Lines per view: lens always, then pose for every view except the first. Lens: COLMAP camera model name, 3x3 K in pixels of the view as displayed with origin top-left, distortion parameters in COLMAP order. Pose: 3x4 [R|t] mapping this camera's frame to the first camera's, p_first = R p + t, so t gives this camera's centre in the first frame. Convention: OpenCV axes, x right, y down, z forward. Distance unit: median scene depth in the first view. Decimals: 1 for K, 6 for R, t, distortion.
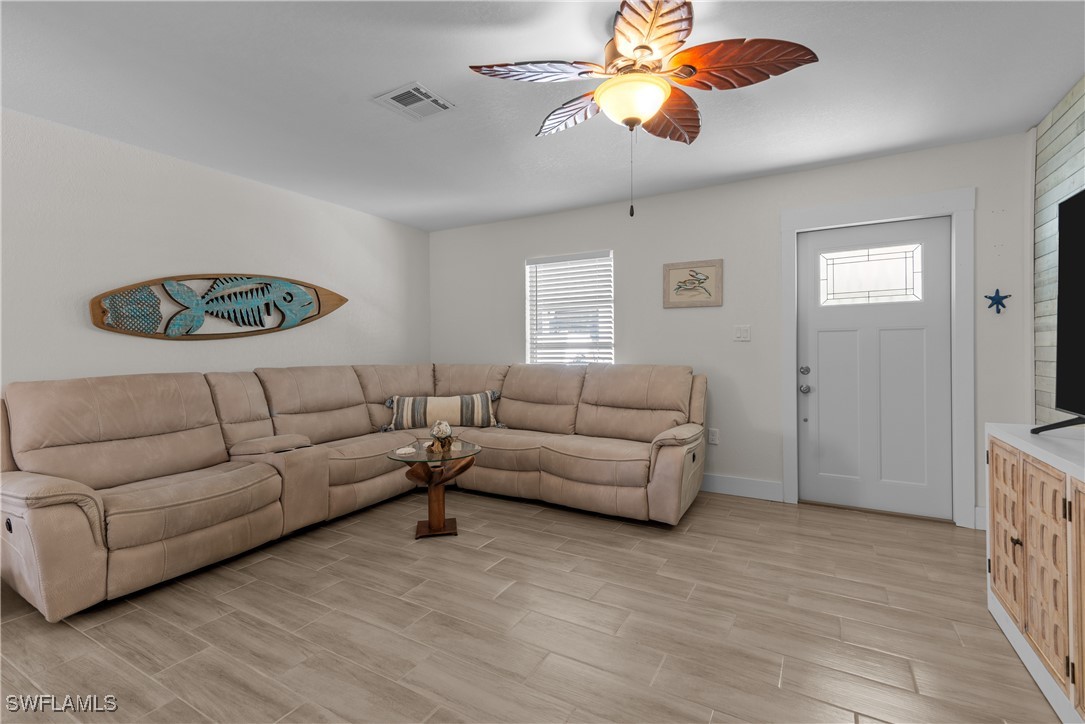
lens RADIAL K [[490.0, 0, 536.0], [0, 490.0, 355.0], [0, 0, 1]] dist [0.016551, -0.000560]
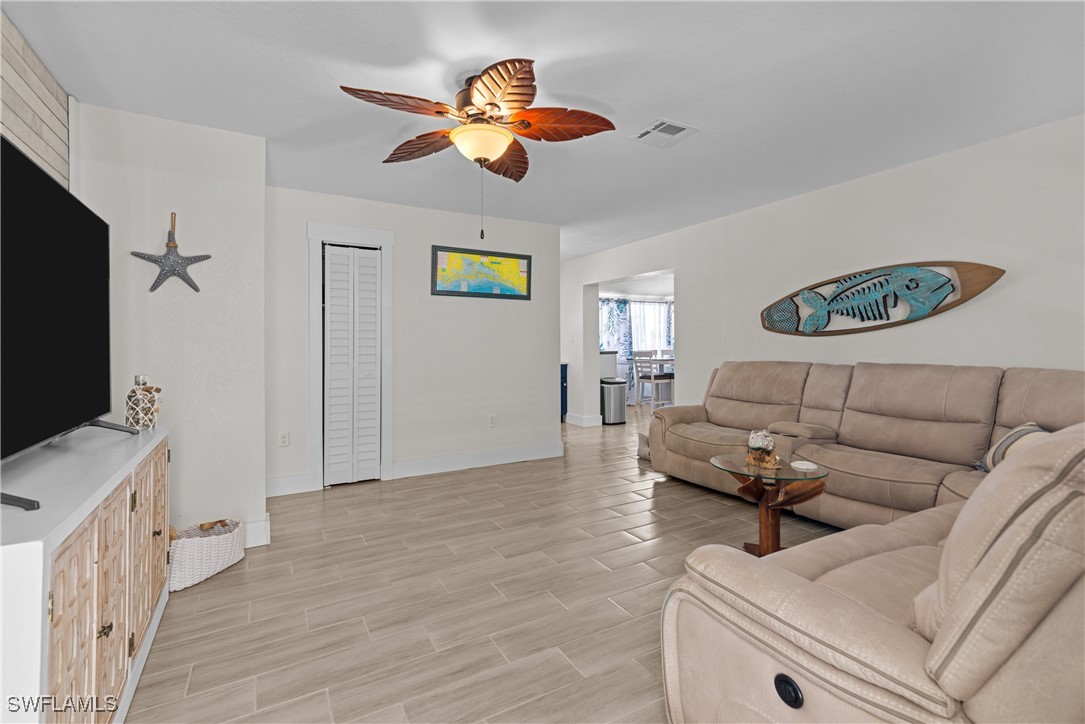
lens RADIAL K [[490.0, 0, 552.7], [0, 490.0, 339.0], [0, 0, 1]] dist [0.016551, -0.000560]
pose [[-0.484027, -0.000228, -0.875053, 0.635105], [-0.001723, 0.999998, 0.000692, -0.021049], [0.875051, 0.001843, -0.484027, 0.947451]]
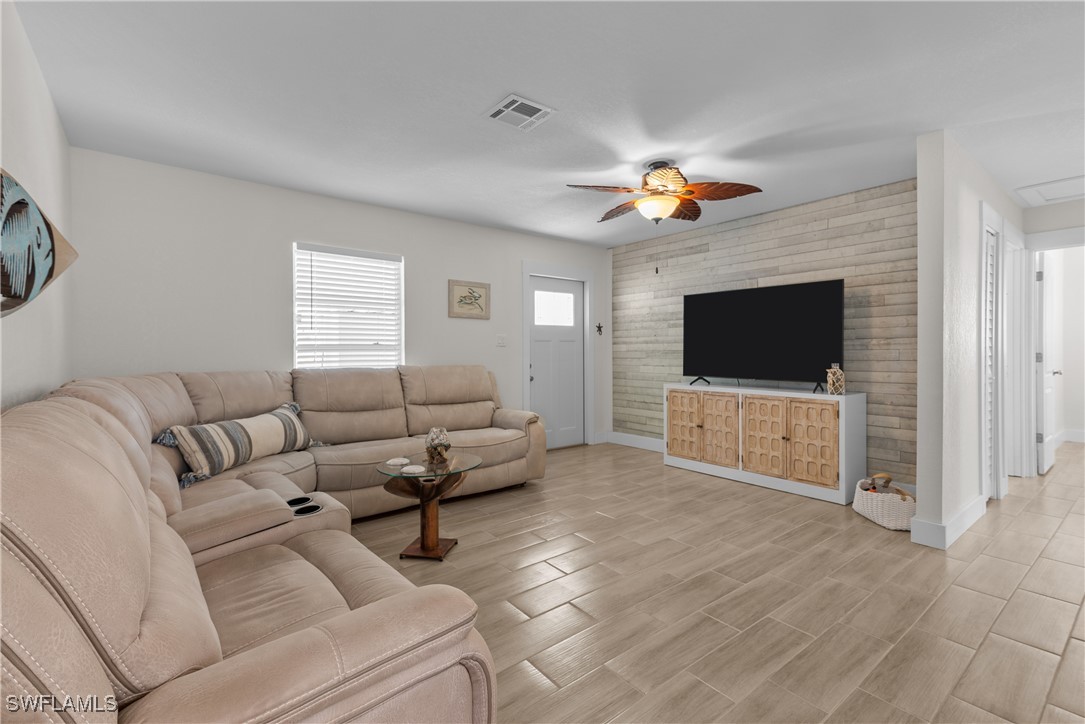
lens RADIAL K [[490.0, 0, 548.4], [0, 490.0, 355.4], [0, 0, 1]] dist [0.016551, -0.000560]
pose [[0.353021, -0.001487, 0.935614, -0.847494], [0.011713, 0.999927, -0.002831, 0.002563], [-0.935542, 0.011958, 0.353013, 0.413320]]
